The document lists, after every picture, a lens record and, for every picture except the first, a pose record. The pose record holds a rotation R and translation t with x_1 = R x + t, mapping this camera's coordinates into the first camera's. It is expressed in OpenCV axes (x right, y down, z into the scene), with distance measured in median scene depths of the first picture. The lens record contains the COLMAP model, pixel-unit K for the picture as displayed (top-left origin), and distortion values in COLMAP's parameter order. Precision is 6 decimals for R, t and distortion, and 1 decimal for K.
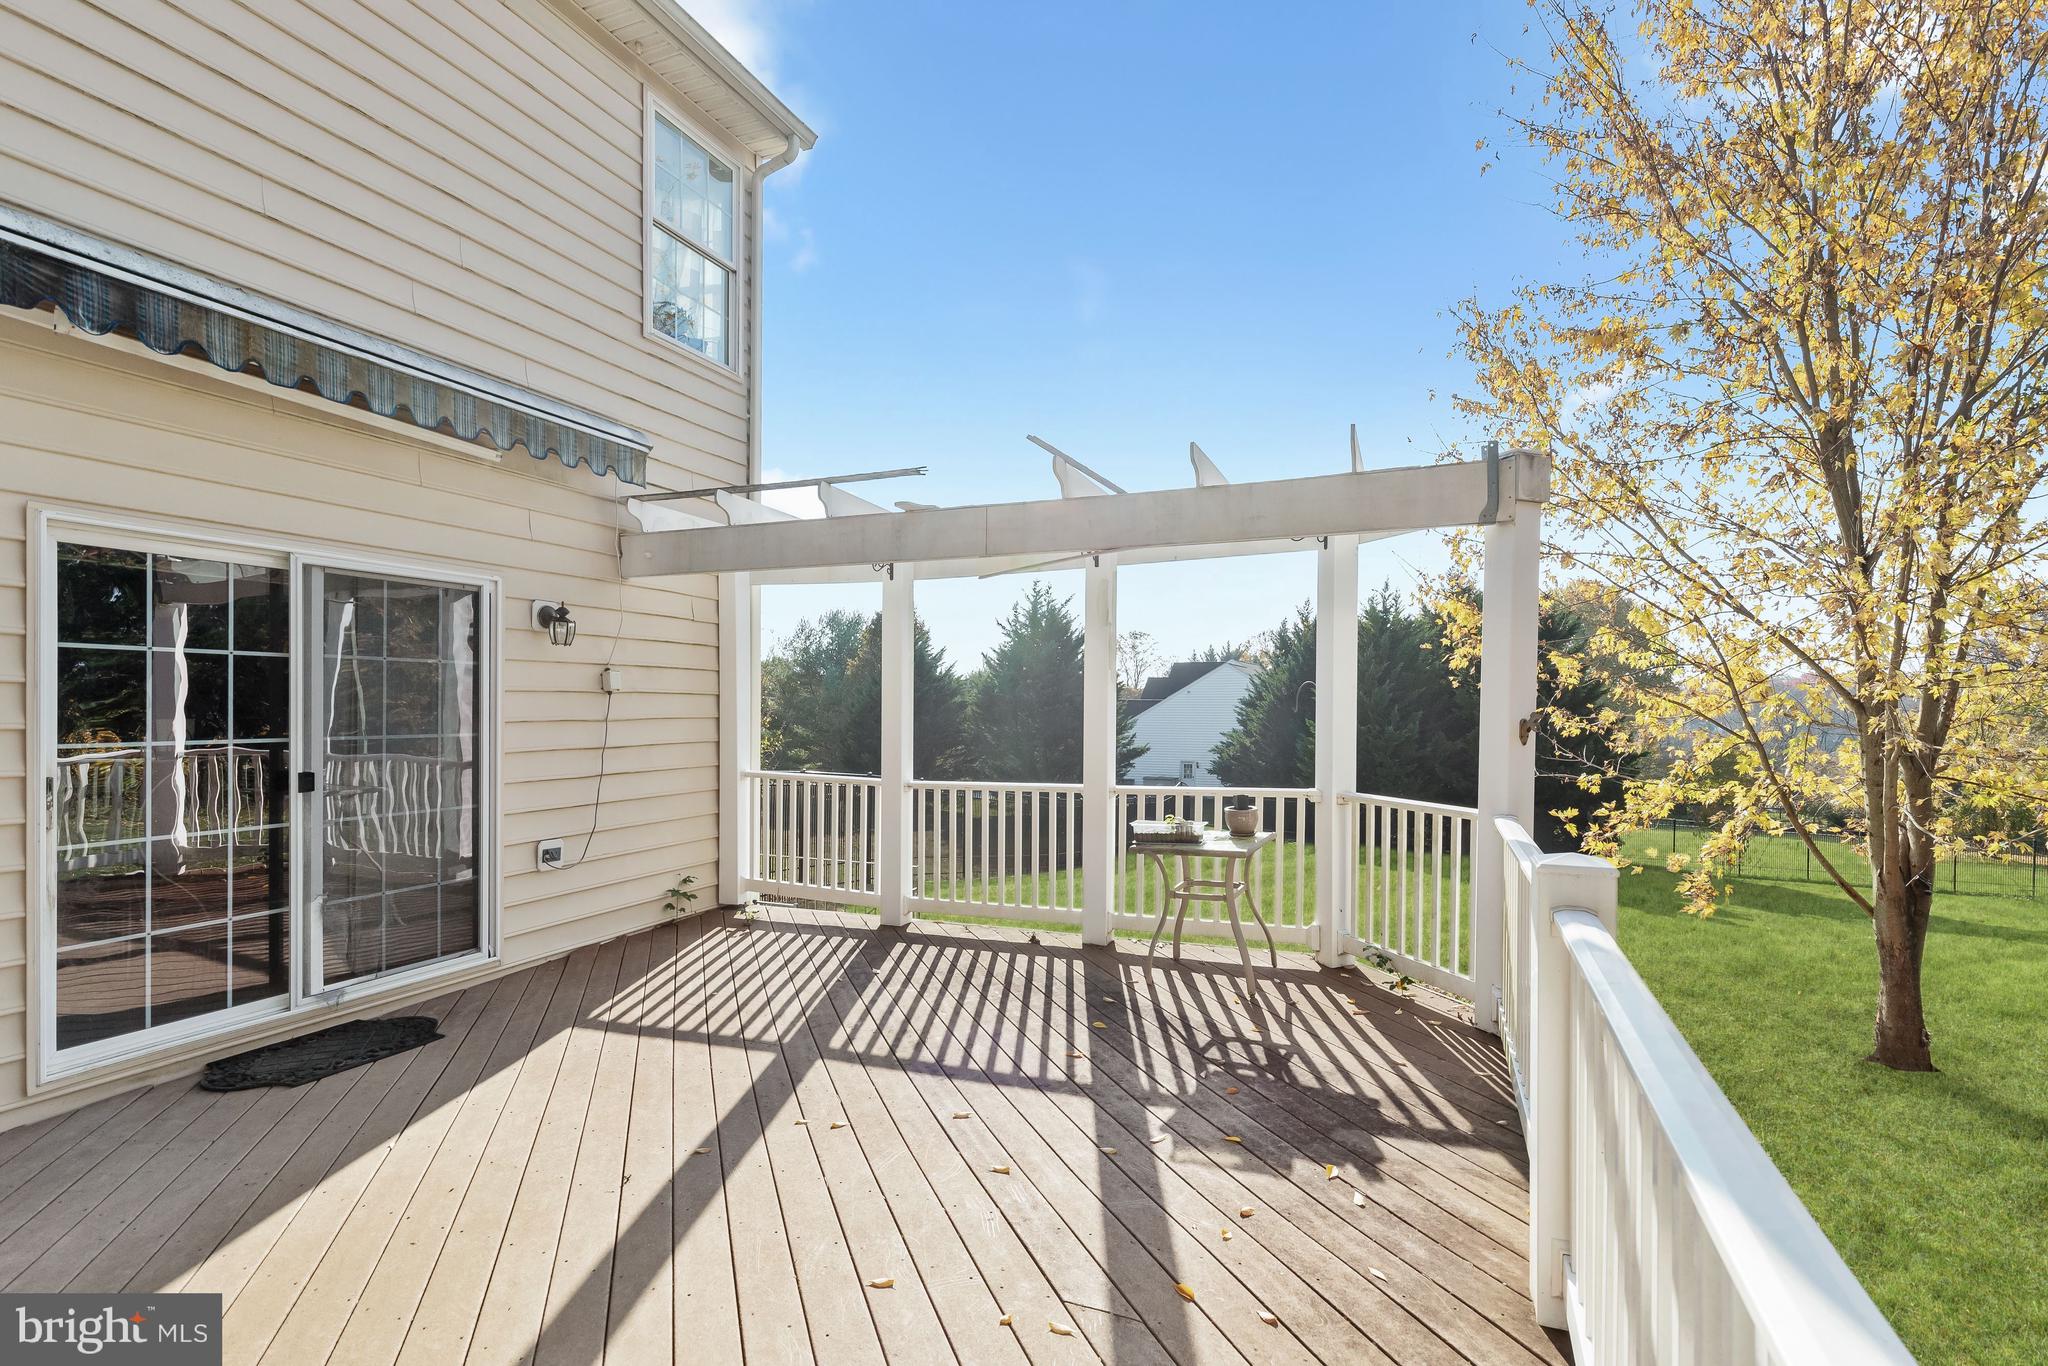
lens RADIAL K [[897.1, 0, 1032.6], [0, 897.1, 686.4], [0, 0, 1]] dist [0.006901, -0.000317]
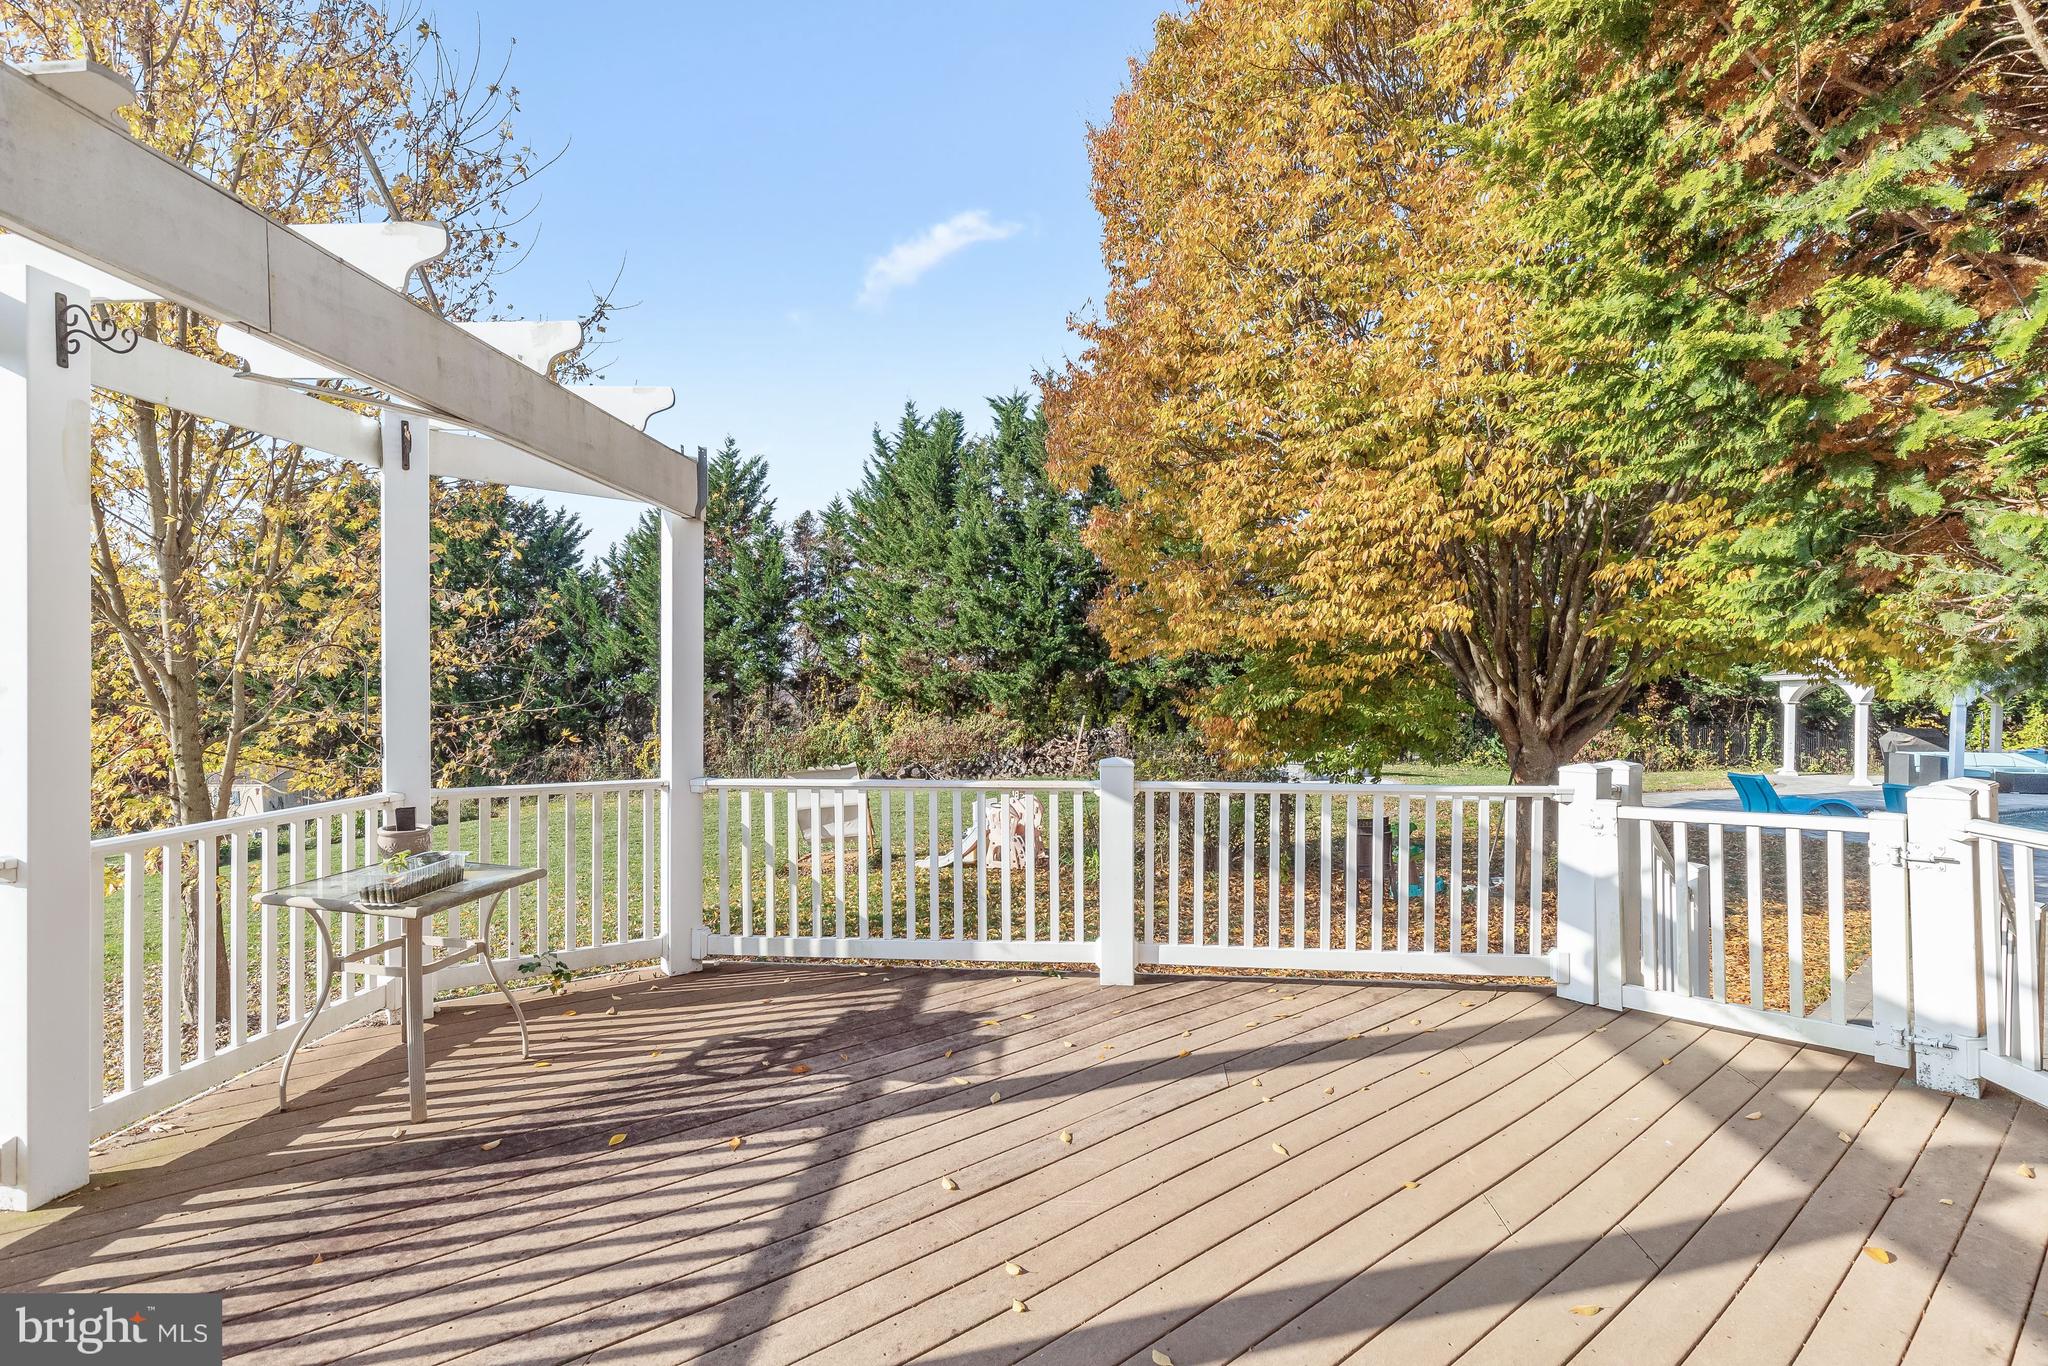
lens RADIAL K [[897.1, 0, 1032.6], [0, 897.1, 686.4], [0, 0, 1]] dist [0.006901, -0.000317]
pose [[-0.262158, 0.002837, 0.965021, -0.736255], [-0.030275, 0.999479, -0.011163, 0.032046], [-0.964550, -0.032143, -0.261936, 0.967184]]
